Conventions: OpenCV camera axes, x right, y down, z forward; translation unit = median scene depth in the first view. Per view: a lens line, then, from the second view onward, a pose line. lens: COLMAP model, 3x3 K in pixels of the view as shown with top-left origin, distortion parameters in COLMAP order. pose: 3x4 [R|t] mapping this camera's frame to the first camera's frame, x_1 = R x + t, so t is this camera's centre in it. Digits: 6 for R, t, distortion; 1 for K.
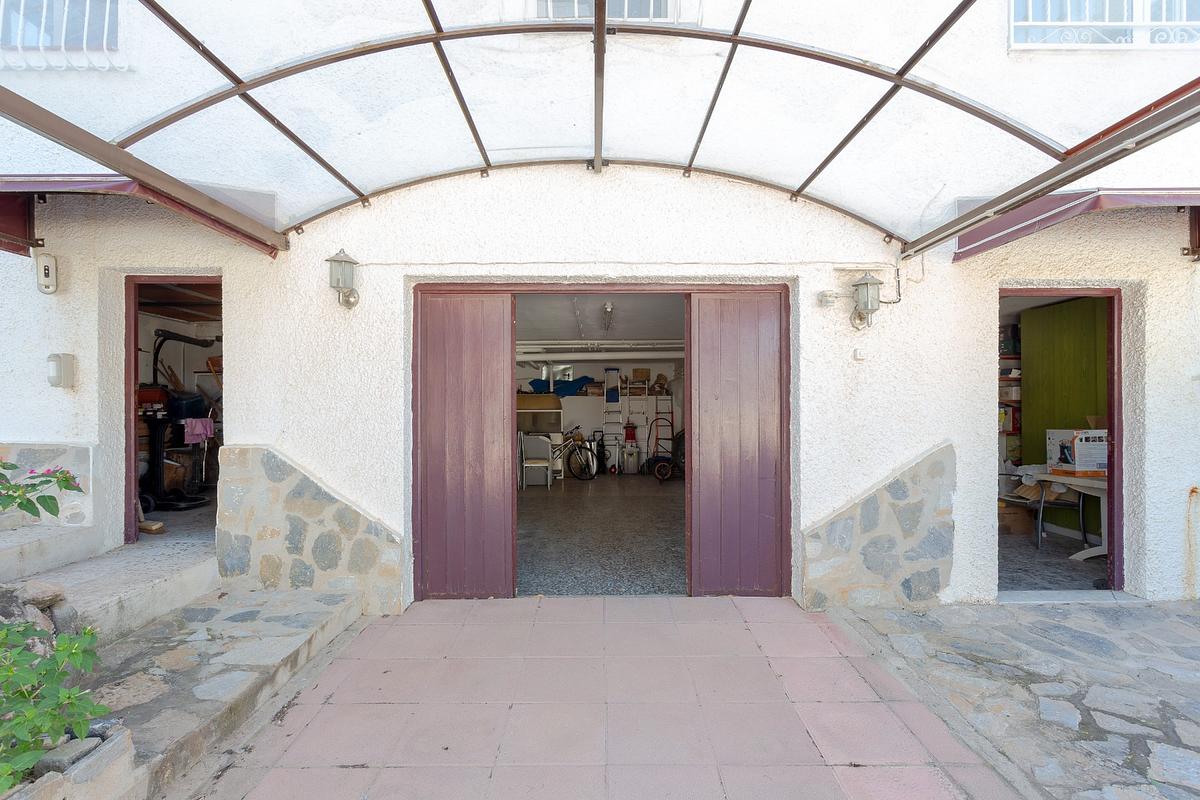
lens RADIAL K [[576.8, 0, 598.3], [0, 576.8, 403.7], [0, 0, 1]] dist [-0.004623, -0.000319]
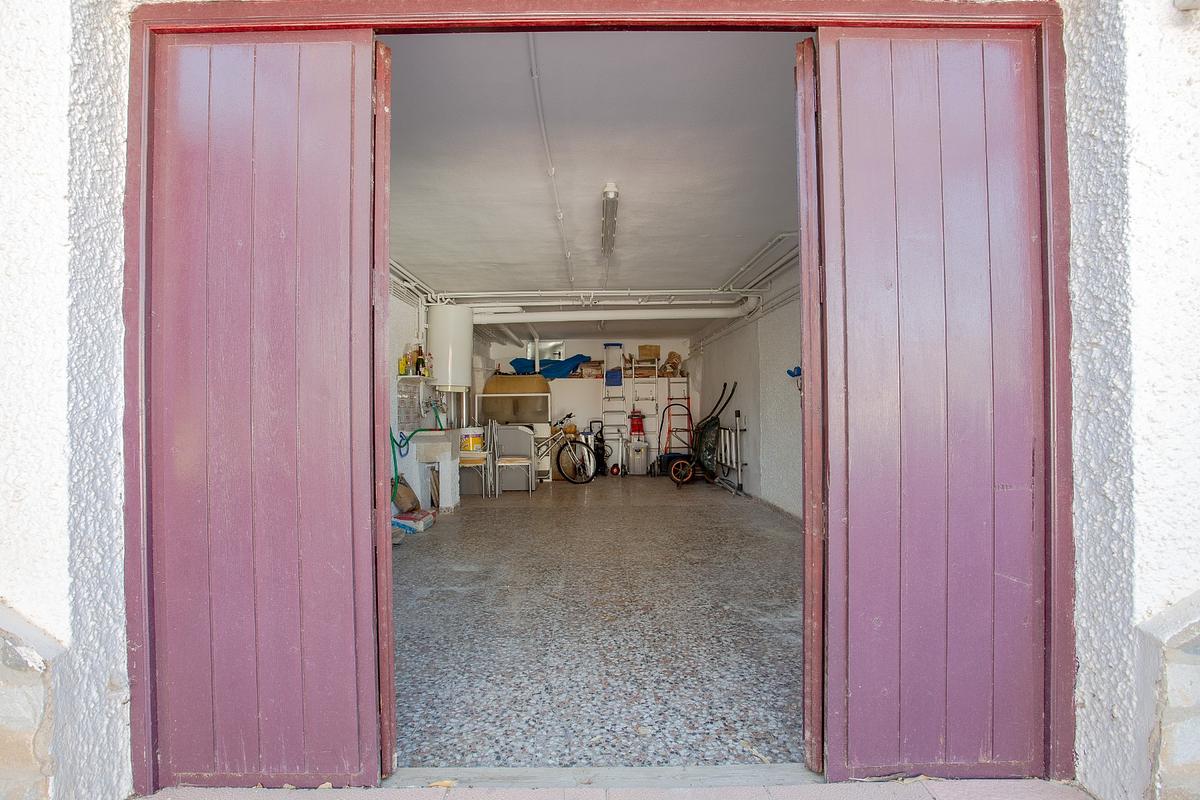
lens RADIAL K [[576.8, 0, 598.8], [0, 576.8, 398.0], [0, 0, 1]] dist [-0.004623, -0.000319]
pose [[0.999989, -0.003960, 0.002537, 0.001540], [0.003991, 0.999917, -0.012268, 0.024920], [-0.002488, 0.012278, 0.999922, 0.206666]]
